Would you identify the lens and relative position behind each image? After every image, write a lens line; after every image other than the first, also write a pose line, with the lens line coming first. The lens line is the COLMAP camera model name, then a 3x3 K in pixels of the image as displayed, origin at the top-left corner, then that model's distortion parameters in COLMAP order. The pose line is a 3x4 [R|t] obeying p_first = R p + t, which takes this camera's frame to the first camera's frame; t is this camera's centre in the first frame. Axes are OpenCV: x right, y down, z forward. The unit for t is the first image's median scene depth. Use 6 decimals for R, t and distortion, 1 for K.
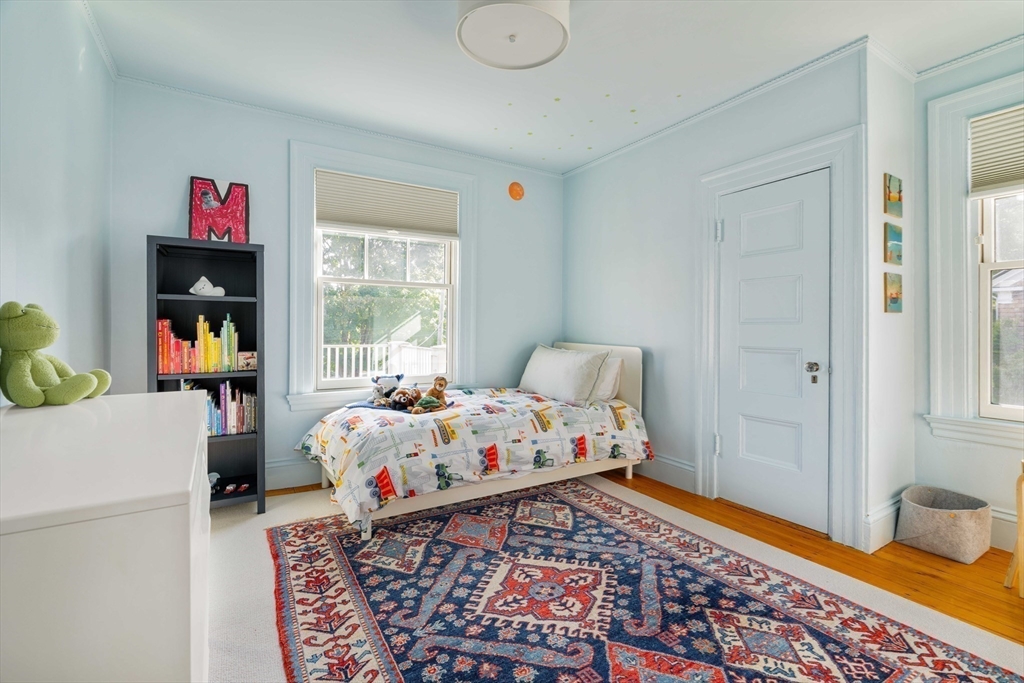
lens RADIAL K [[463.8, 0, 512.0], [0, 463.8, 341.5], [0, 0, 1]] dist [-0.000162, 0.000002]
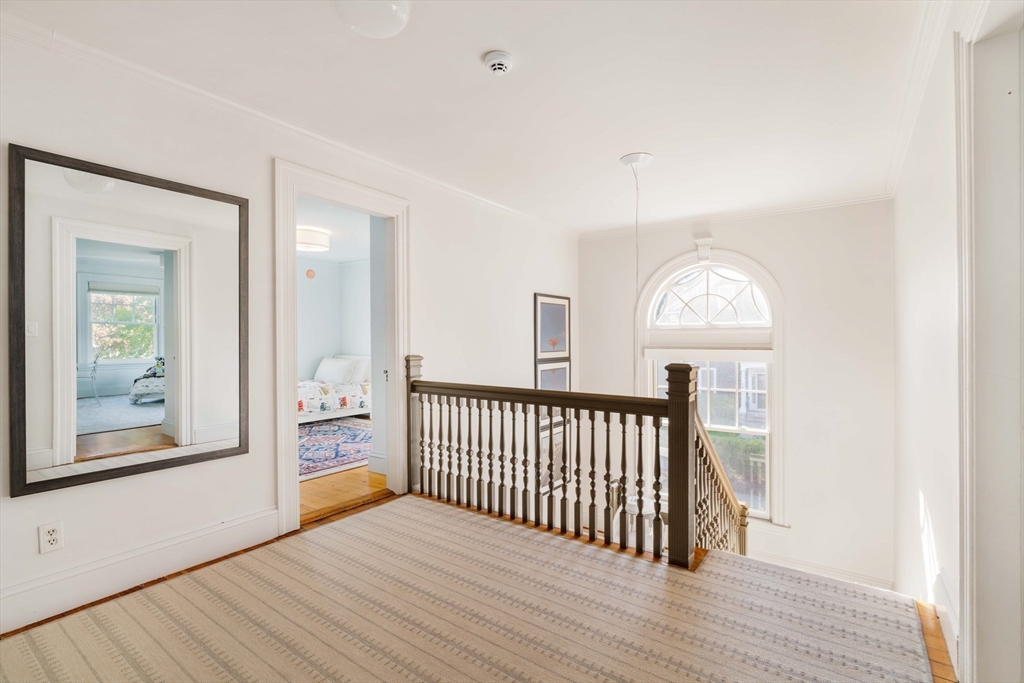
lens RADIAL K [[463.8, 0, 512.0], [0, 463.8, 341.5], [0, 0, 1]] dist [-0.000162, 0.000002]
pose [[0.914889, -0.009665, 0.403590, -0.006836], [0.021682, 0.999447, -0.025216, 0.013993], [-0.403123, 0.031820, 0.914593, -1.343640]]
